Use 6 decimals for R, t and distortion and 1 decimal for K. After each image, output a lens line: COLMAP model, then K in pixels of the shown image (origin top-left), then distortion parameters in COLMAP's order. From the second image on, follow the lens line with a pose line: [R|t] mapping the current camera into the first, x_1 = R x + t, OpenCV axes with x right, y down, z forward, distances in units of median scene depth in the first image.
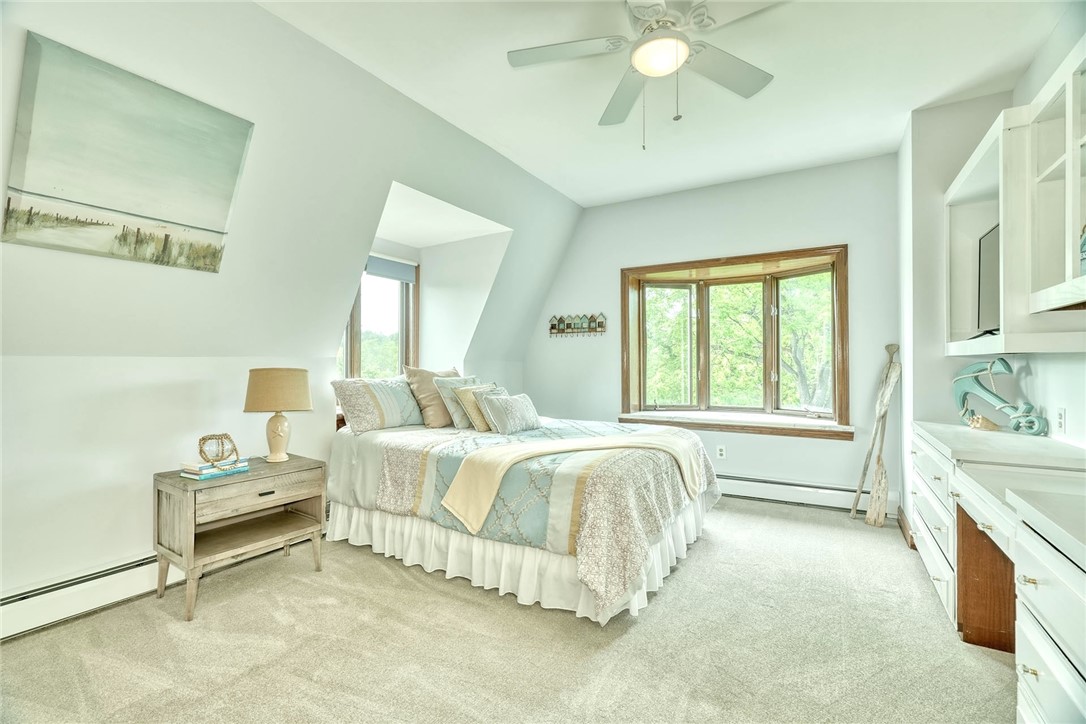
lens RADIAL K [[492.2, 0, 540.5], [0, 492.2, 363.2], [0, 0, 1]] dist [-0.001767, 0.000433]
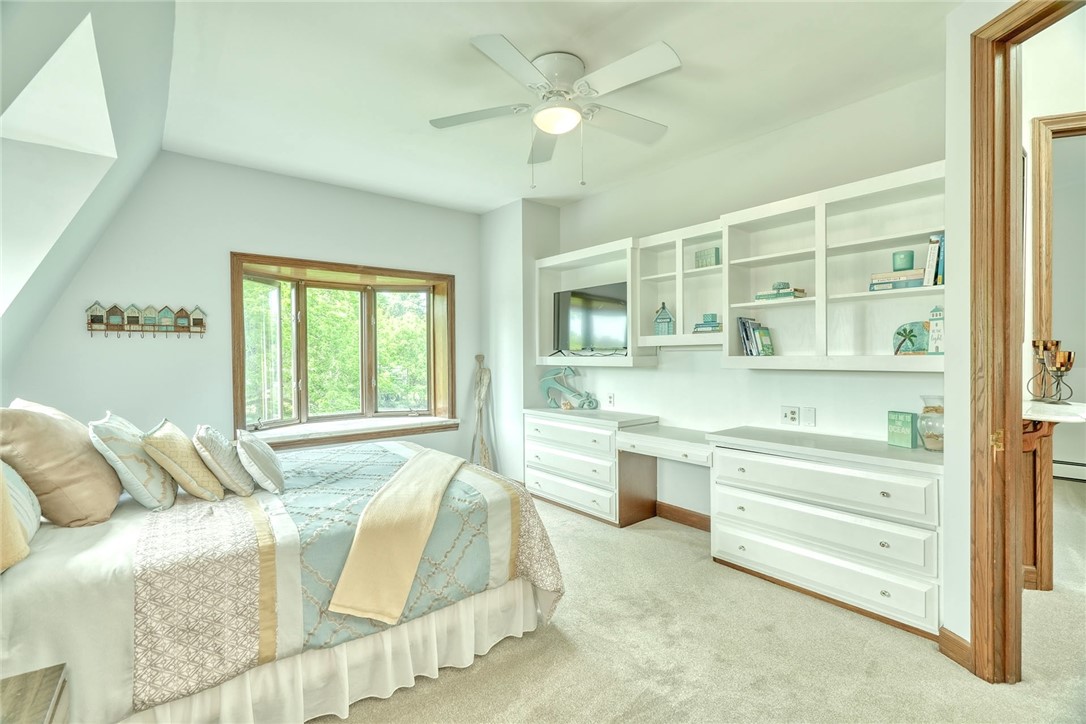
lens RADIAL K [[492.2, 0, 544.1], [0, 492.2, 358.9], [0, 0, 1]] dist [-0.001767, 0.000433]
pose [[0.336460, -0.008314, 0.941661, -0.450098], [0.006491, 0.999958, 0.006510, -0.031090], [-0.941675, 0.003921, 0.336500, 0.326633]]
